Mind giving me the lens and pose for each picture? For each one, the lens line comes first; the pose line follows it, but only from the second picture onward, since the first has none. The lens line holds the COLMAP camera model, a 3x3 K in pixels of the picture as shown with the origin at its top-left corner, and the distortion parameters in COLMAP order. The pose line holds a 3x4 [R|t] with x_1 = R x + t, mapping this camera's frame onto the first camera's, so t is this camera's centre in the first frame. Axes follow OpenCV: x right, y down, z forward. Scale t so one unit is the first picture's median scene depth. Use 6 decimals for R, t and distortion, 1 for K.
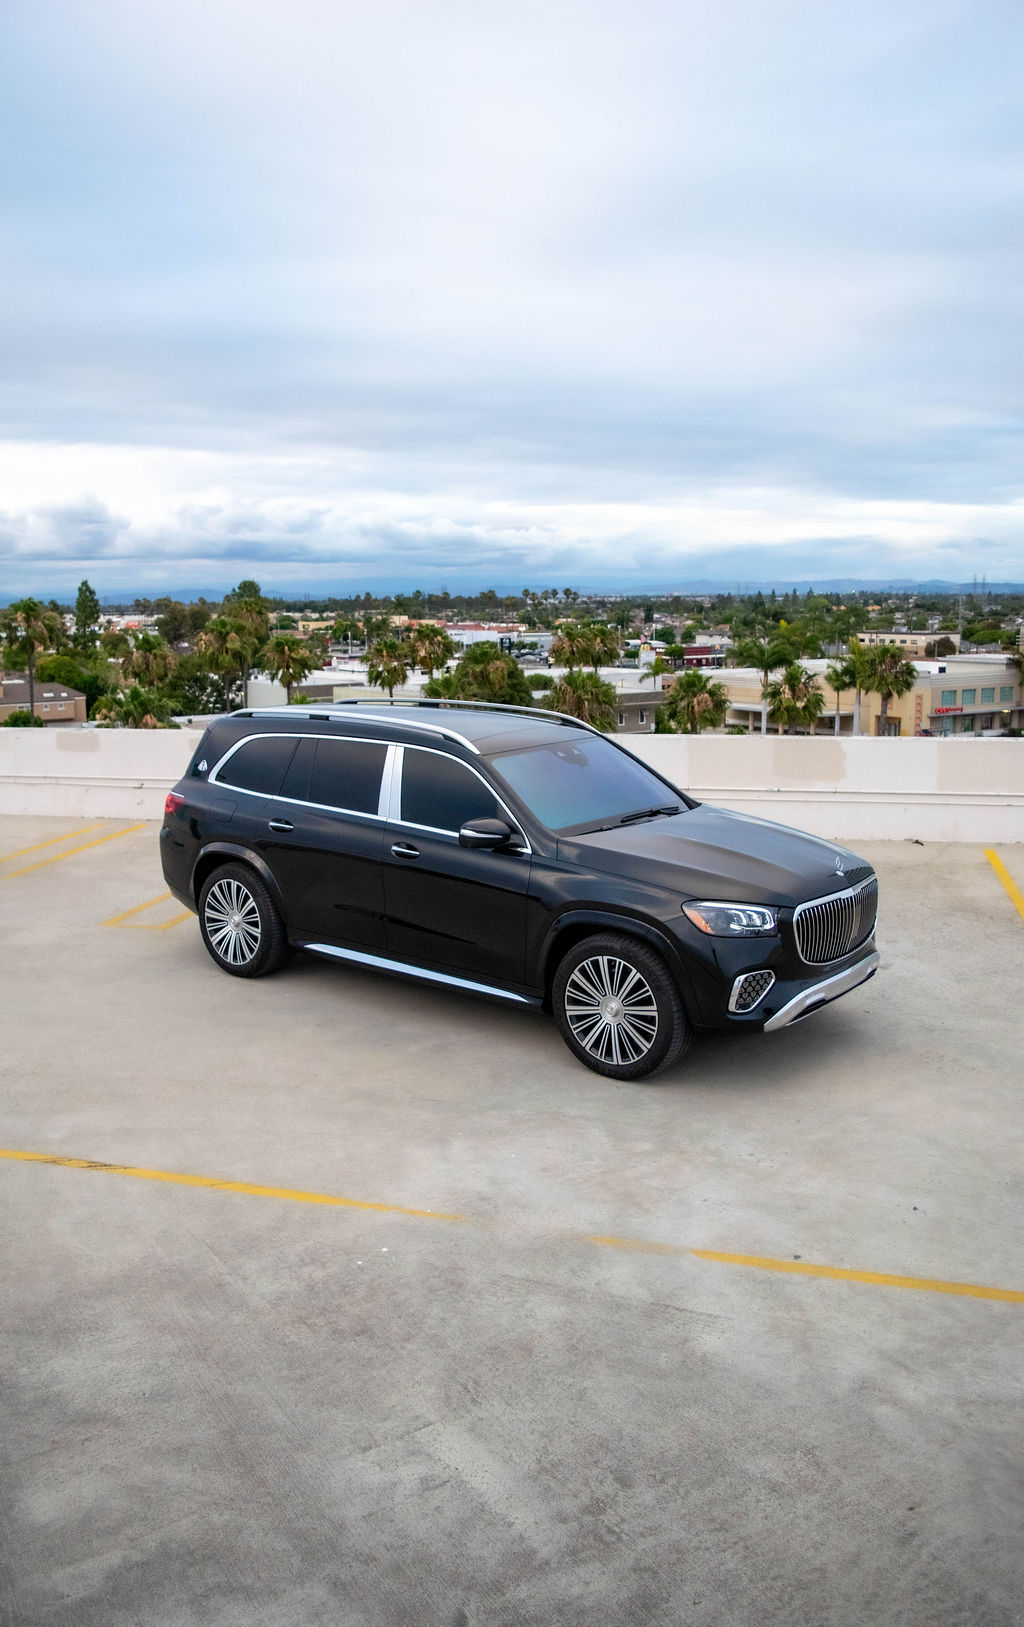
lens RADIAL K [[1323.3, 0, 473.9], [0, 1323.3, 819.8], [0, 0, 1]] dist [-0.089993, 0.007772]
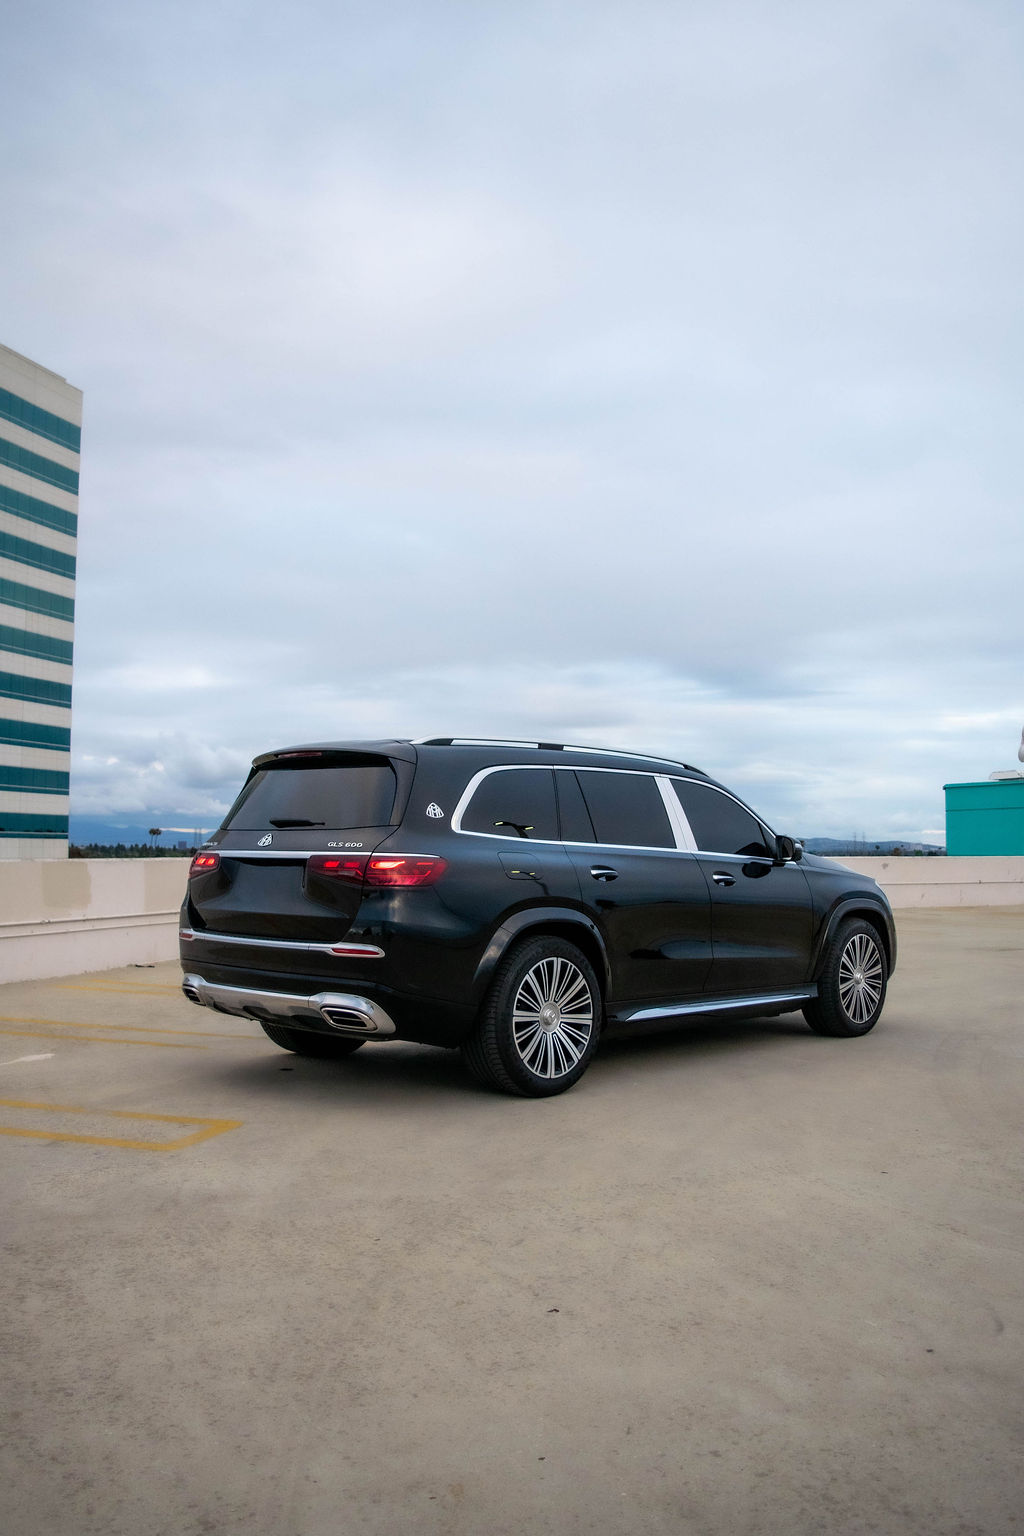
lens RADIAL K [[1370.5, 0, 494.8], [0, 1370.5, 768.4], [0, 0, 1]] dist [-0.082745, 0.001716]
pose [[0.052772, 0.076637, 0.995662, -0.965499], [0.162236, 0.983147, -0.084272, 0.001337], [-0.985340, 0.165979, 0.039449, 1.006558]]
